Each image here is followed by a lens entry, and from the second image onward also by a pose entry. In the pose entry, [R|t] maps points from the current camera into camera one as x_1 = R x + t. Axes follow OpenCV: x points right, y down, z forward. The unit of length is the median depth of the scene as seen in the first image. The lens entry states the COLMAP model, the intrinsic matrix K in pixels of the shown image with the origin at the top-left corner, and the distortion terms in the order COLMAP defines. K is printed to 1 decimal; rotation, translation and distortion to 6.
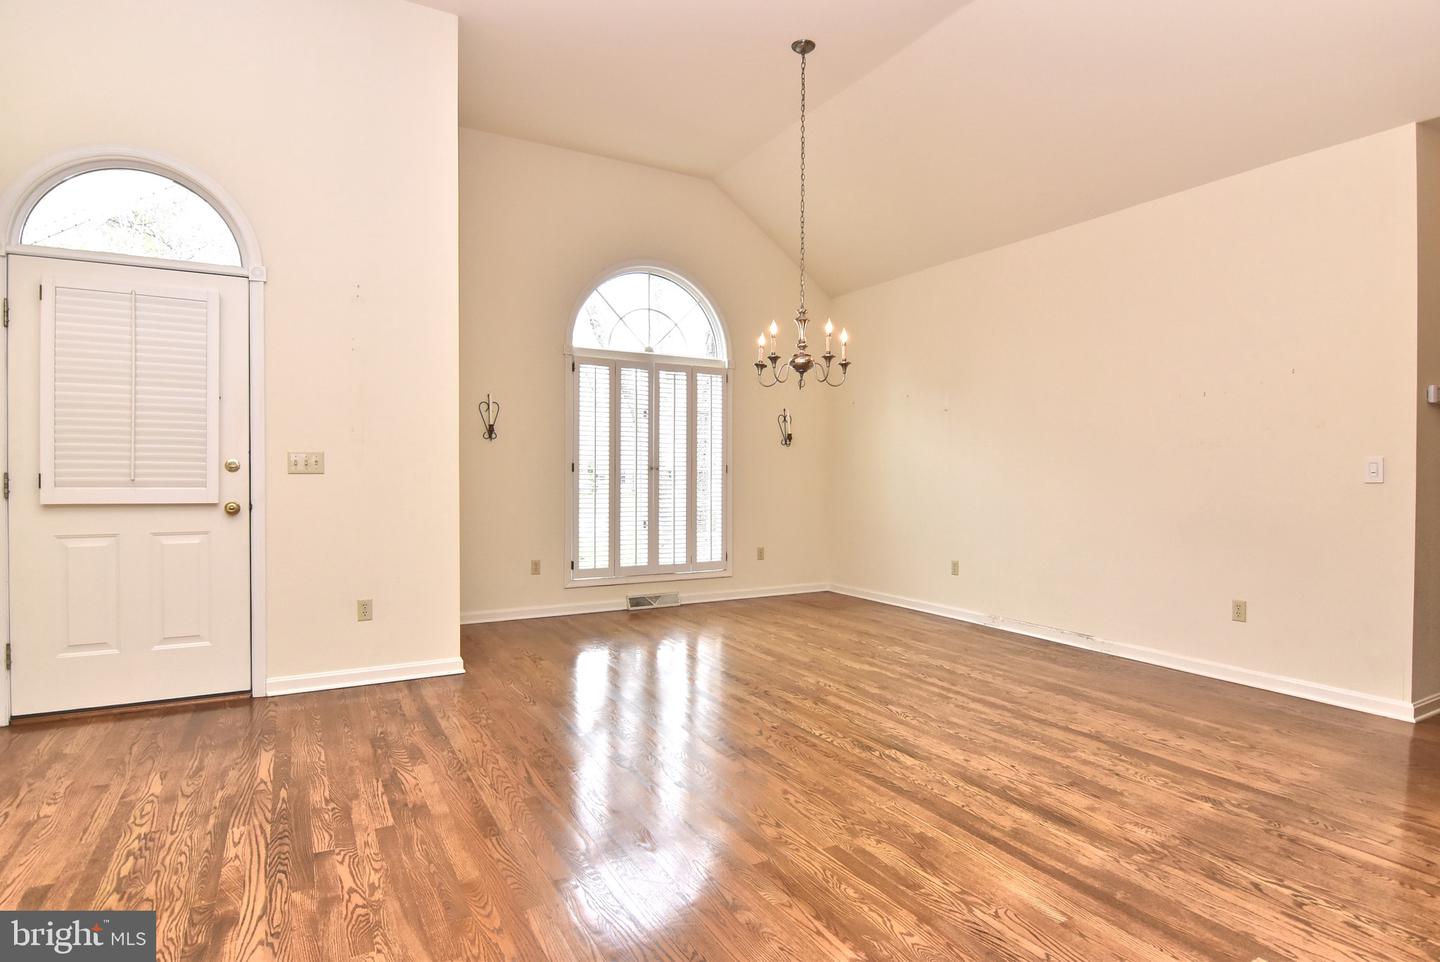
lens RADIAL K [[763.9, 0, 725.9], [0, 763.9, 479.2], [0, 0, 1]] dist [0.003455, -0.016899]
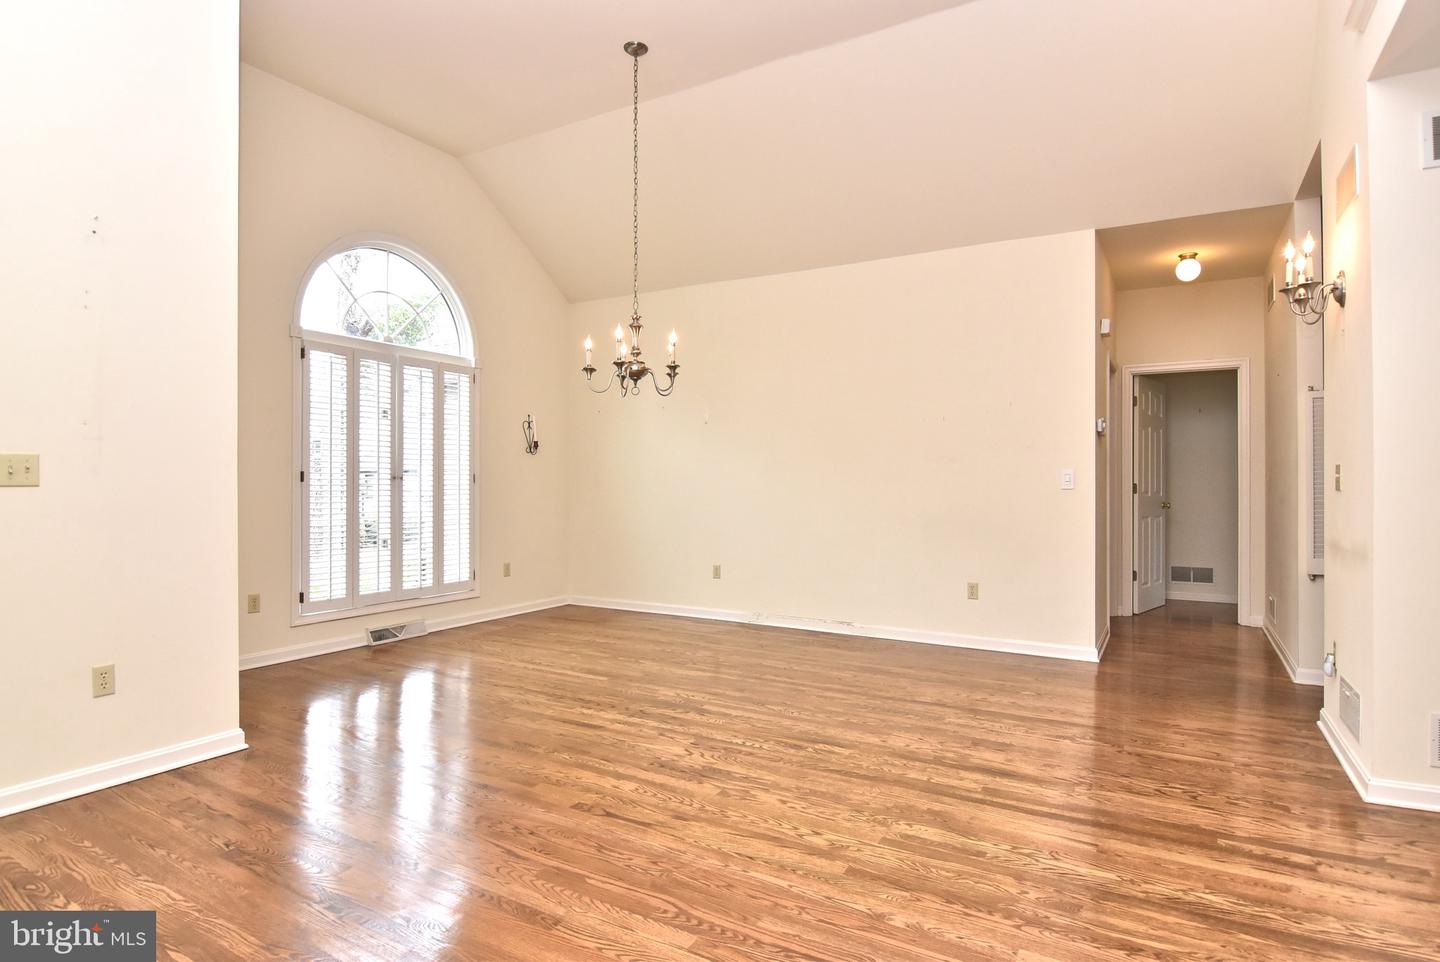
lens RADIAL K [[763.9, 0, 724.7], [0, 763.9, 479.7], [0, 0, 1]] dist [0.003455, -0.016899]
pose [[0.864947, -0.001056, 0.501861, -0.328109], [0.006298, 0.999942, -0.008750, -0.003286], [-0.501823, 0.010729, 0.864904, 0.111080]]
